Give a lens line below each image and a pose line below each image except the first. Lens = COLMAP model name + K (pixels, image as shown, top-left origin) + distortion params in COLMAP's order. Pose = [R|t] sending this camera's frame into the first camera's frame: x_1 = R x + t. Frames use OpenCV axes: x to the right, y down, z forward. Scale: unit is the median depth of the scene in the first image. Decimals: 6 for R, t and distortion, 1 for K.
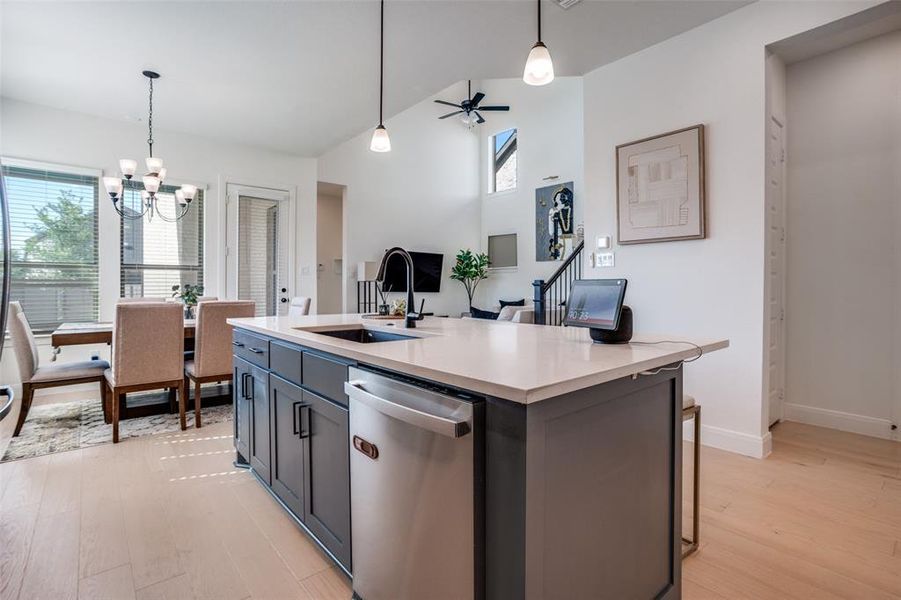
lens RADIAL K [[441.0, 0, 454.7], [0, 441.0, 296.3], [0, 0, 1]] dist [-0.002402, -0.000487]
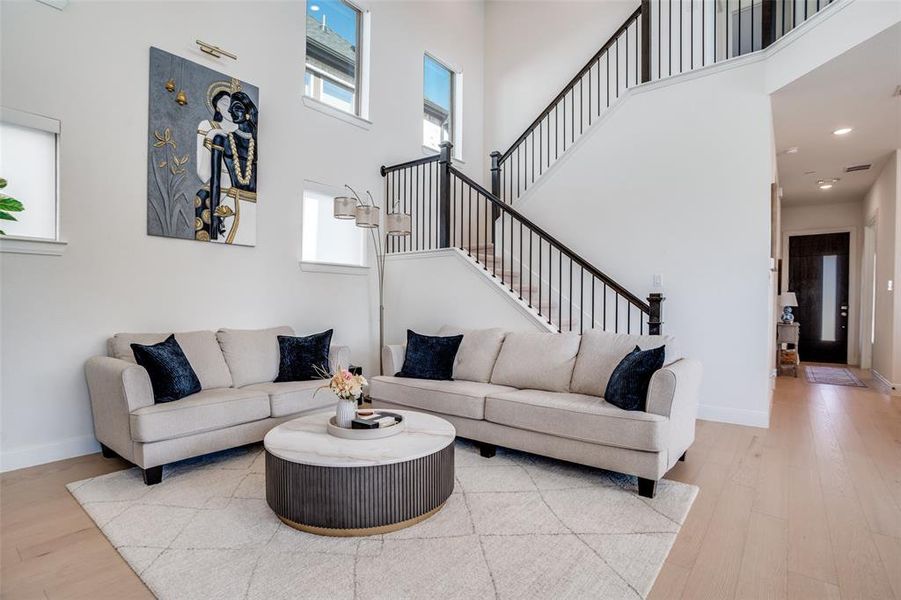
lens RADIAL K [[436.6, 0, 448.0], [0, 436.6, 309.4], [0, 0, 1]] dist [-0.026848, 0.001873]
pose [[-0.186412, -0.018505, 0.982297, -0.244963], [0.018762, 0.999573, 0.022391, -0.019578], [-0.982293, 0.022604, -0.185985, 0.865089]]
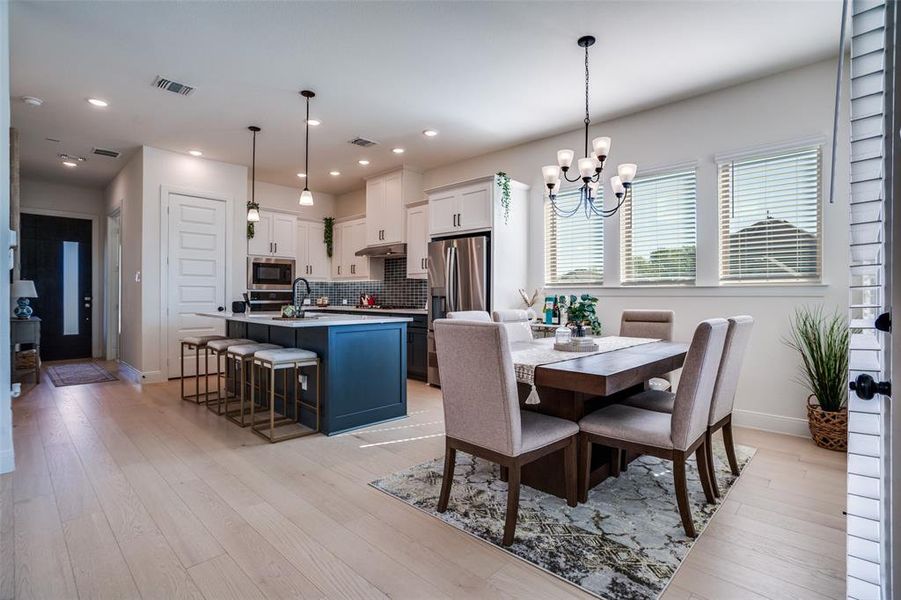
lens RADIAL K [[441.8, 0, 448.0], [0, 441.8, 297.4], [0, 0, 1]] dist [-0.050316, 0.028915]
pose [[-0.996736, -0.005115, -0.080568, -0.165621], [-0.007284, 0.999618, 0.026659, -0.017881], [0.080401, 0.027159, -0.996393, 0.799038]]
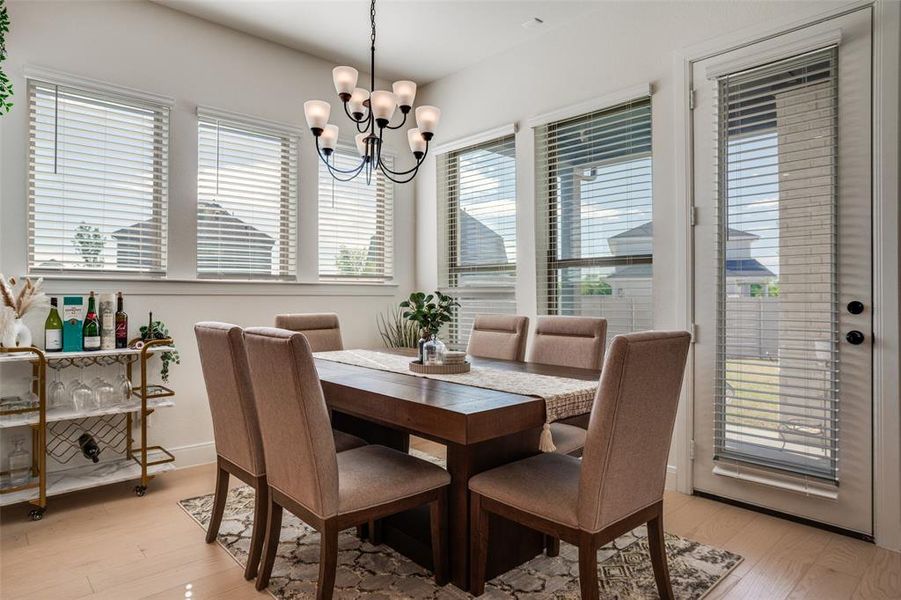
lens RADIAL K [[540.5, 0, 429.4], [0, 540.5, 296.6], [0, 0, 1]] dist [-0.036595, 0.002182]
pose [[0.025756, -0.003207, -0.999663, 0.000883], [-0.025289, 0.999673, -0.003858, -0.008713], [0.999348, 0.025380, 0.025667, 0.468175]]
